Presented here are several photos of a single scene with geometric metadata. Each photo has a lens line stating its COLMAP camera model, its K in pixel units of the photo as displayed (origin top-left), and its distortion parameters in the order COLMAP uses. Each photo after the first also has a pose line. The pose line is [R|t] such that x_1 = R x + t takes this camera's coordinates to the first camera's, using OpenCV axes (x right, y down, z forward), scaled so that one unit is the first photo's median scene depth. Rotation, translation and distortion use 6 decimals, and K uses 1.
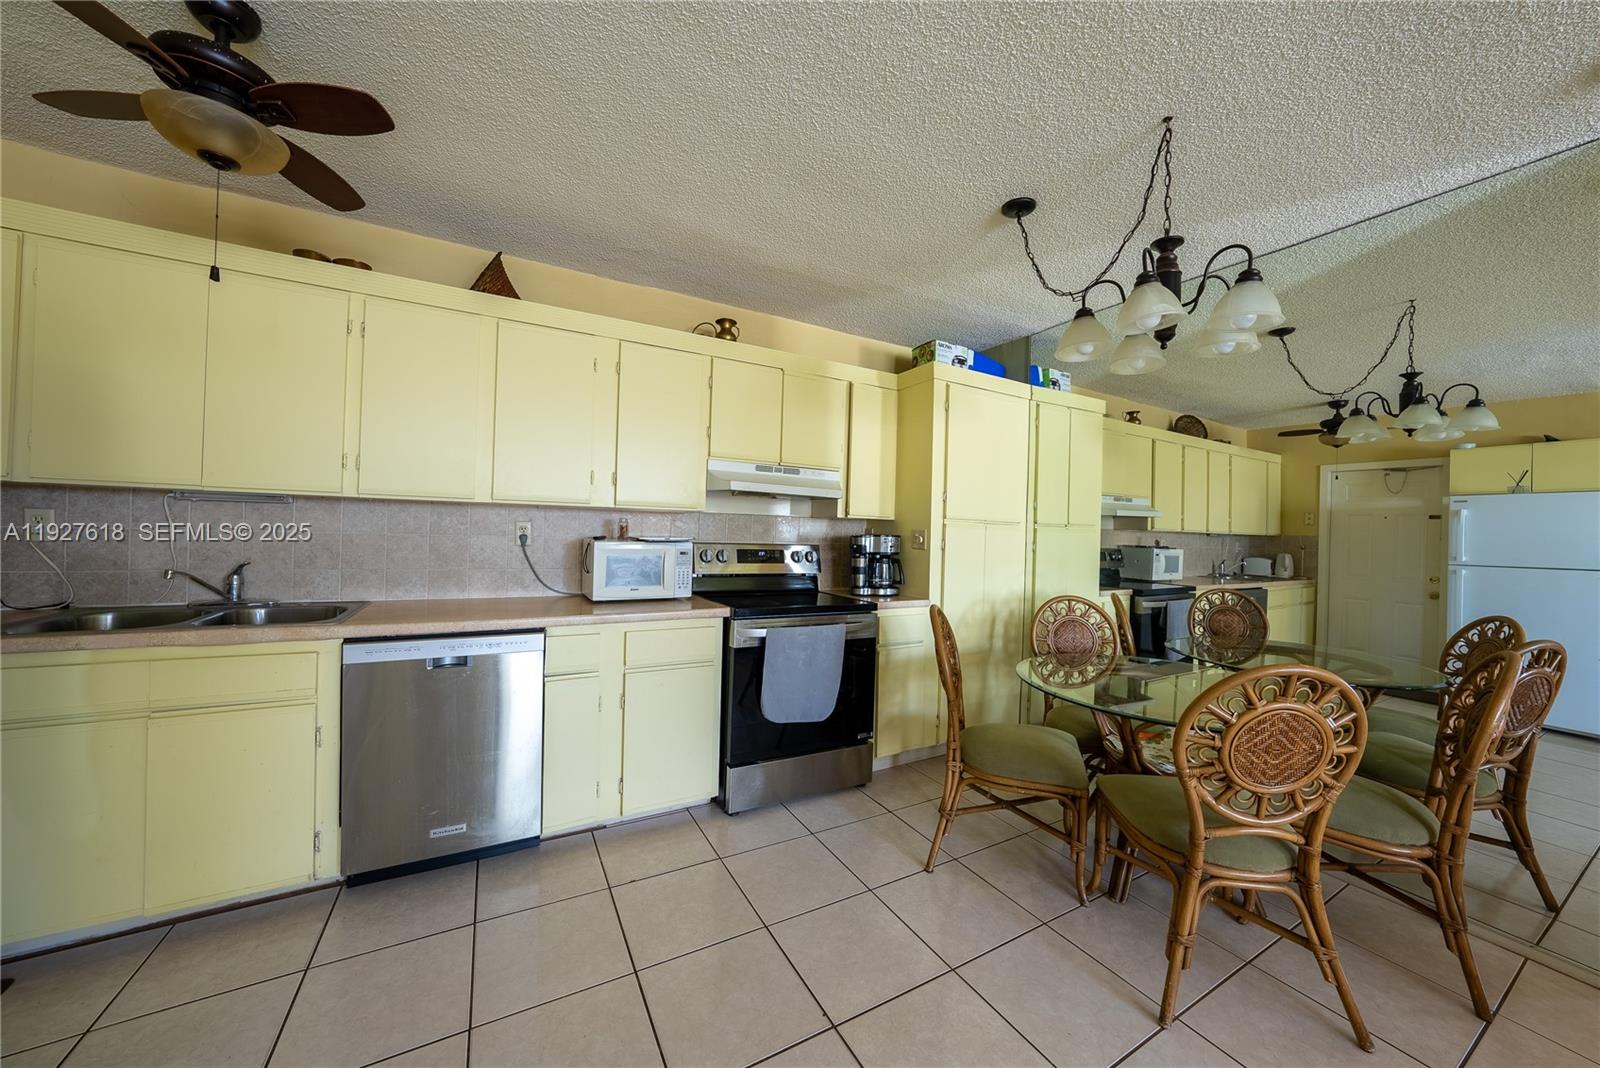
lens RADIAL K [[554.9, 0, 800.0], [0, 554.9, 534.0], [0, 0, 1]] dist [0.000346, 0.000096]
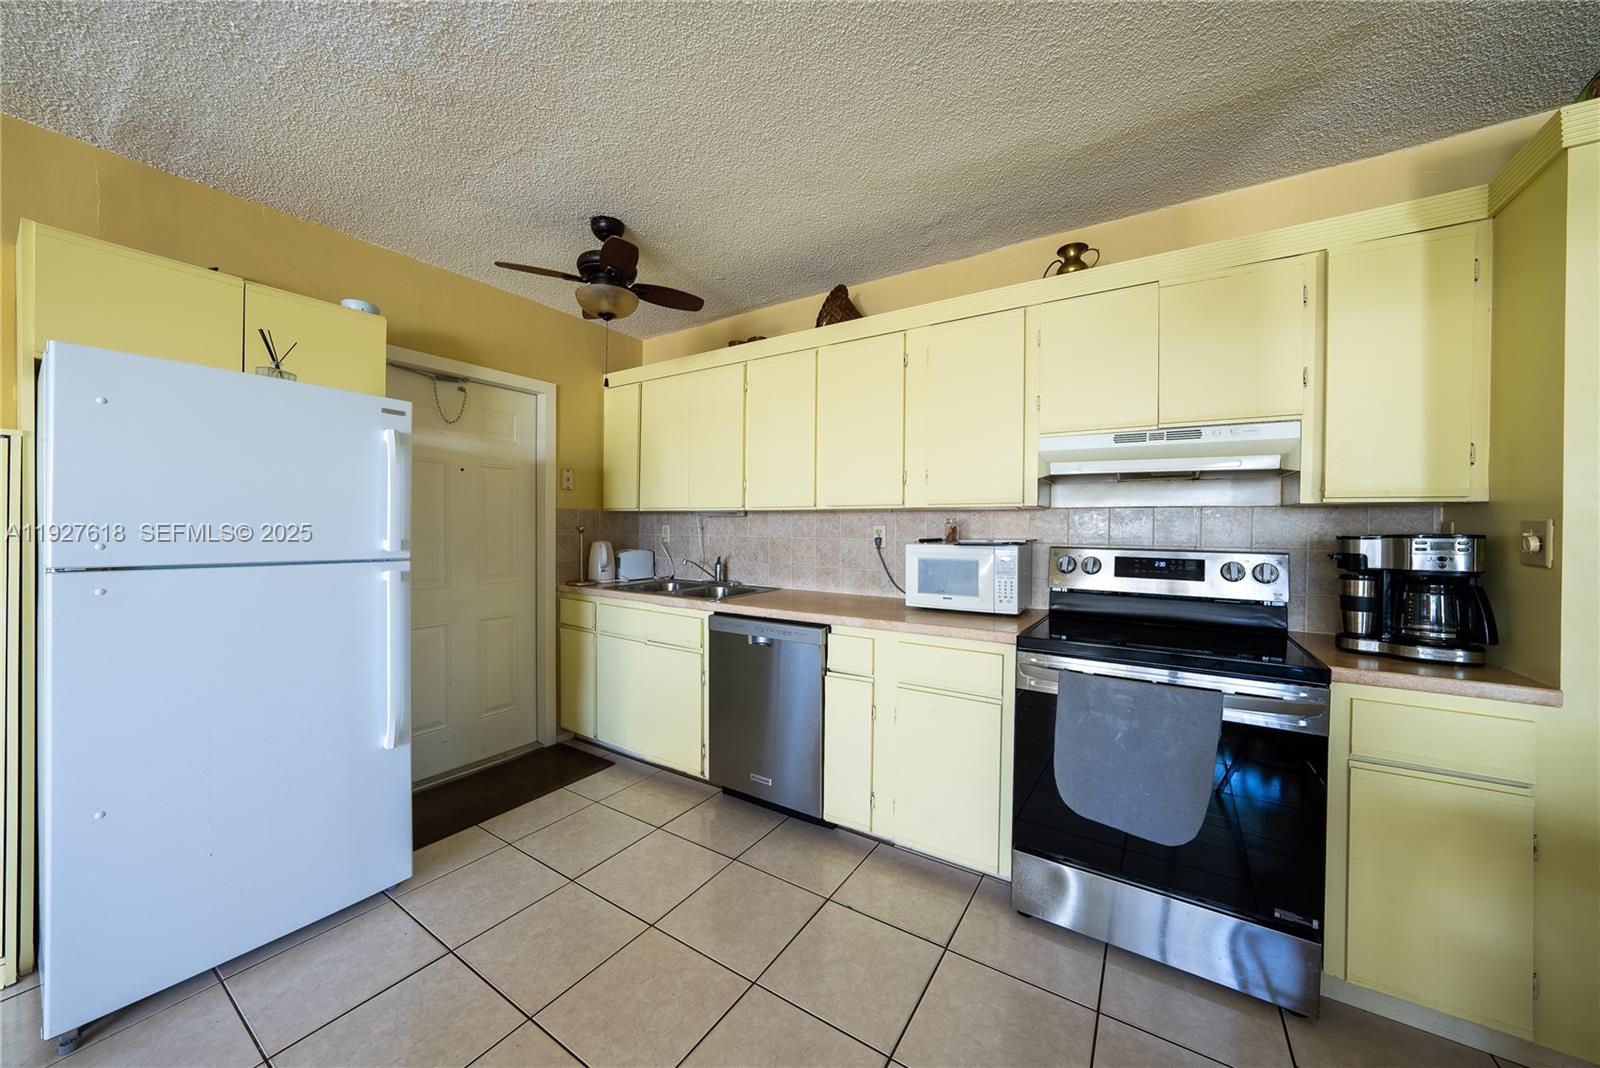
lens RADIAL K [[569.1, 0, 800.0], [0, 569.1, 534.0], [0, 0, 1]] dist [-0.001197, -0.000064]
pose [[0.485189, -0.011218, -0.874337, 0.360980], [0.002832, 0.999933, -0.011258, 0.006127], [0.874405, 0.002986, 0.485188, 0.328365]]
